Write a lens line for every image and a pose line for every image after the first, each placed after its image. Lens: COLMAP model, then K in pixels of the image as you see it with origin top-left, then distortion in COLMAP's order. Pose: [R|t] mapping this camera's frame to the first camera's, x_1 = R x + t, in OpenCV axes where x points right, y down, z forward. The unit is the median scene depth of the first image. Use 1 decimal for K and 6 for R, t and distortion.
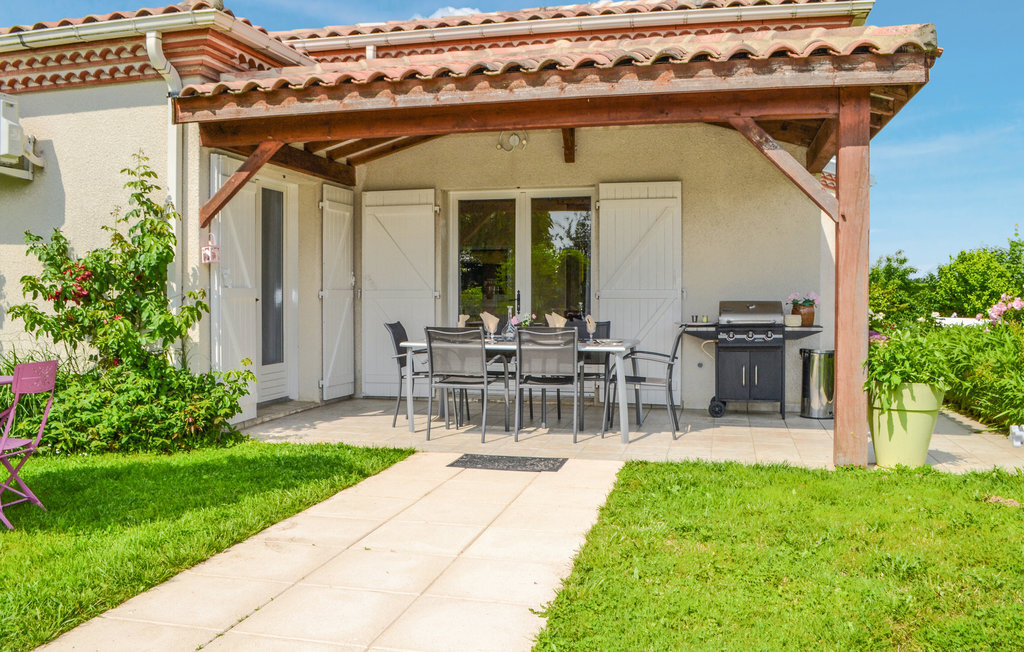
lens RADIAL K [[794.4, 0, 516.2], [0, 794.4, 353.8], [0, 0, 1]] dist [-0.008445, -0.094370]
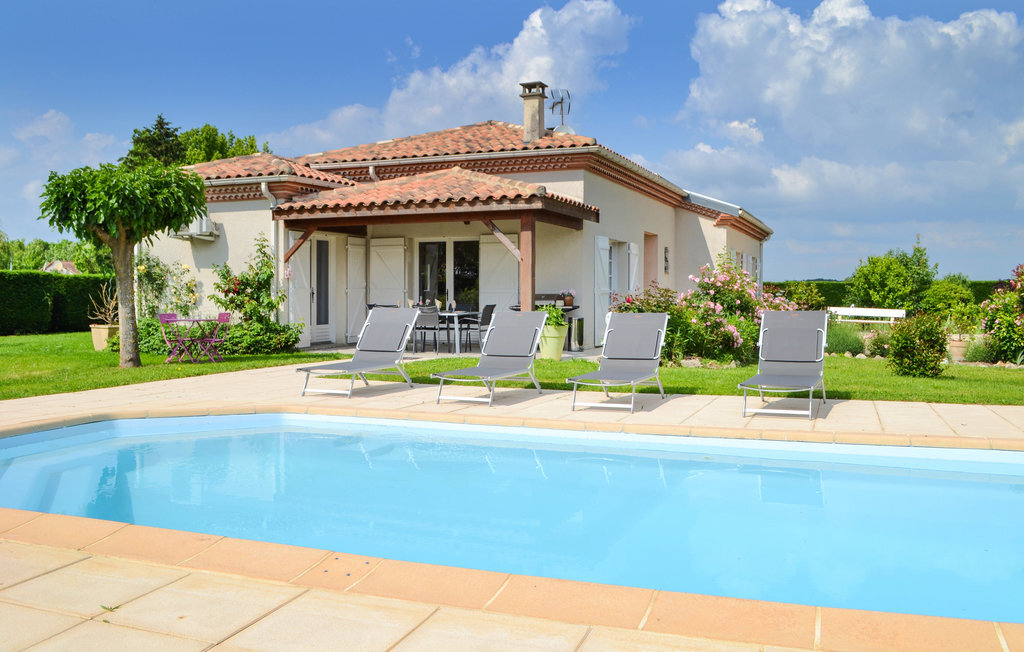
lens RADIAL K [[797.8, 0, 507.6], [0, 797.8, 356.1], [0, 0, 1]] dist [0.002650, -0.000331]
pose [[0.986440, 0.014497, -0.163483, 0.659434], [-0.013125, 0.999869, 0.009471, 0.089289], [0.163599, -0.007197, 0.986501, -1.258782]]
